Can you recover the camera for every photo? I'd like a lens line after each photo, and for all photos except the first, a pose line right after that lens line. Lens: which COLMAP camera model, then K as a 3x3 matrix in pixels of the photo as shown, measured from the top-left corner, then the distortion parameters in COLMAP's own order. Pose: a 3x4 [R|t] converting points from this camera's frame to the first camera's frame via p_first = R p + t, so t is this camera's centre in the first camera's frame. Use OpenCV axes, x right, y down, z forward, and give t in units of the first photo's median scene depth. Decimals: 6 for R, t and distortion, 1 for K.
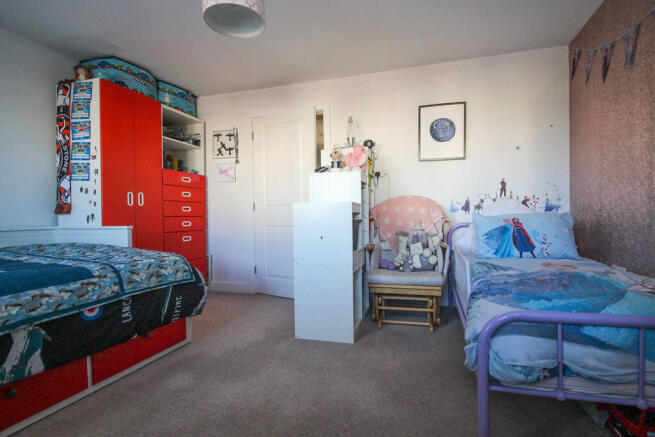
lens RADIAL K [[305.9, 0, 345.0], [0, 305.9, 216.4], [0, 0, 1]] dist [-0.000042, -0.011634]
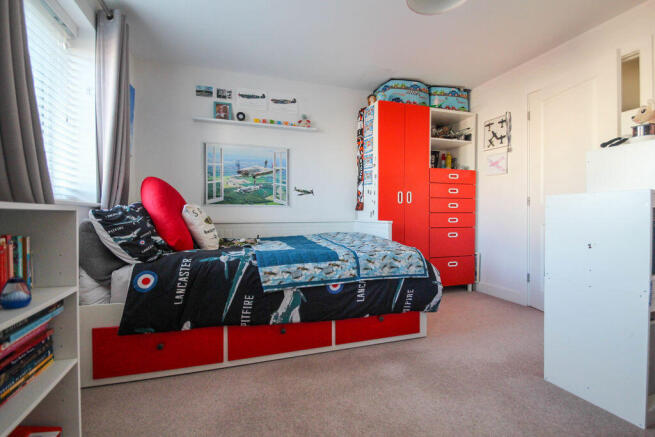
lens RADIAL K [[305.9, 0, 345.0], [0, 305.9, 216.4], [0, 0, 1]] dist [-0.000042, -0.011634]
pose [[0.574109, 0.015198, -0.818638, 0.142118], [-0.004845, 0.999873, 0.015165, -0.002310], [0.818764, -0.004740, 0.574110, 0.173496]]
